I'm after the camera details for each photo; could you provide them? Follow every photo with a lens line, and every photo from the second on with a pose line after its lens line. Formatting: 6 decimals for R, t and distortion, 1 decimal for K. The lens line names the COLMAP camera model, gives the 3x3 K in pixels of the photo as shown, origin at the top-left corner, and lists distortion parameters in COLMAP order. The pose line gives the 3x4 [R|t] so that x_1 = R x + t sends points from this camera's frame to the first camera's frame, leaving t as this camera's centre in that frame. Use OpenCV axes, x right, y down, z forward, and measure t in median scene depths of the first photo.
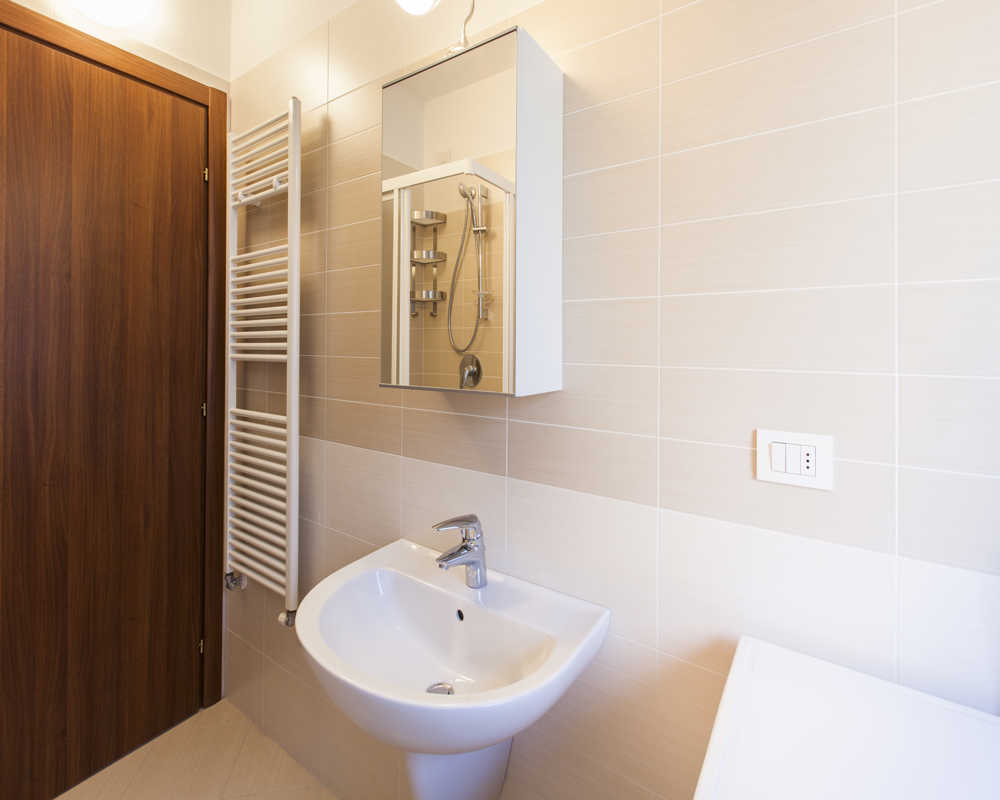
lens RADIAL K [[461.1, 0, 498.9], [0, 461.1, 339.2], [0, 0, 1]] dist [0.000554, -0.000916]
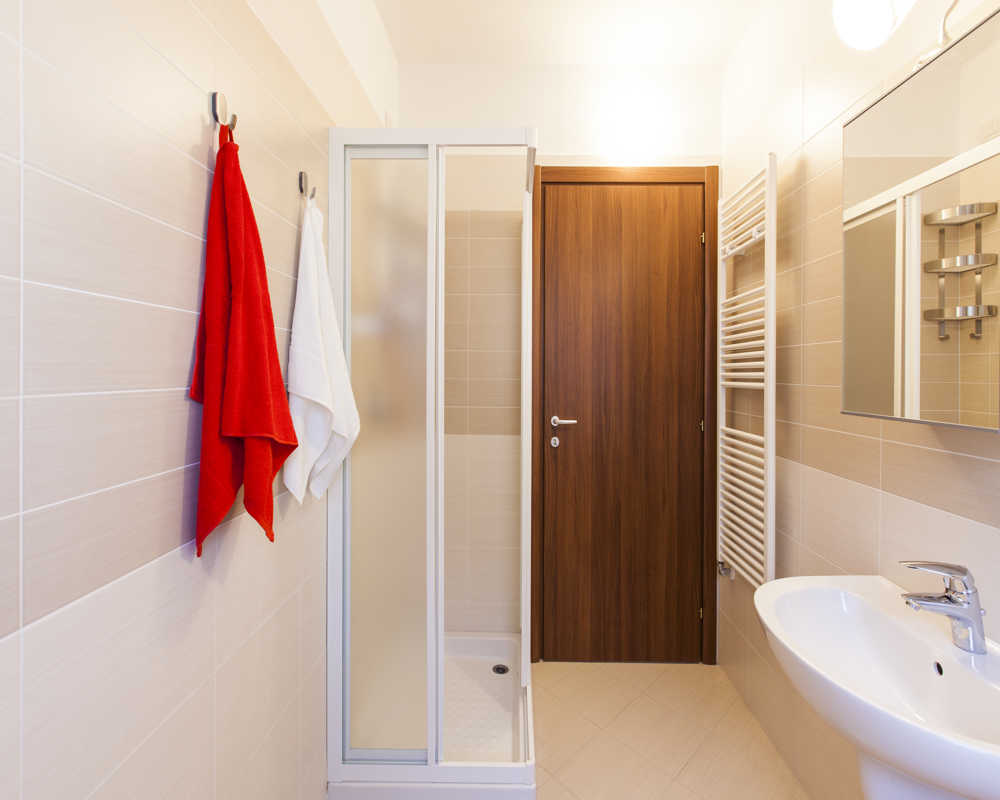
lens RADIAL K [[464.0, 0, 513.8], [0, 464.0, 374.3], [0, 0, 1]] dist [0.000545, -0.000081]
pose [[0.553938, 0.002724, -0.832554, 0.136143], [0.005949, 0.999956, 0.007230, 0.000746], [0.832537, -0.008958, 0.553897, -0.133551]]
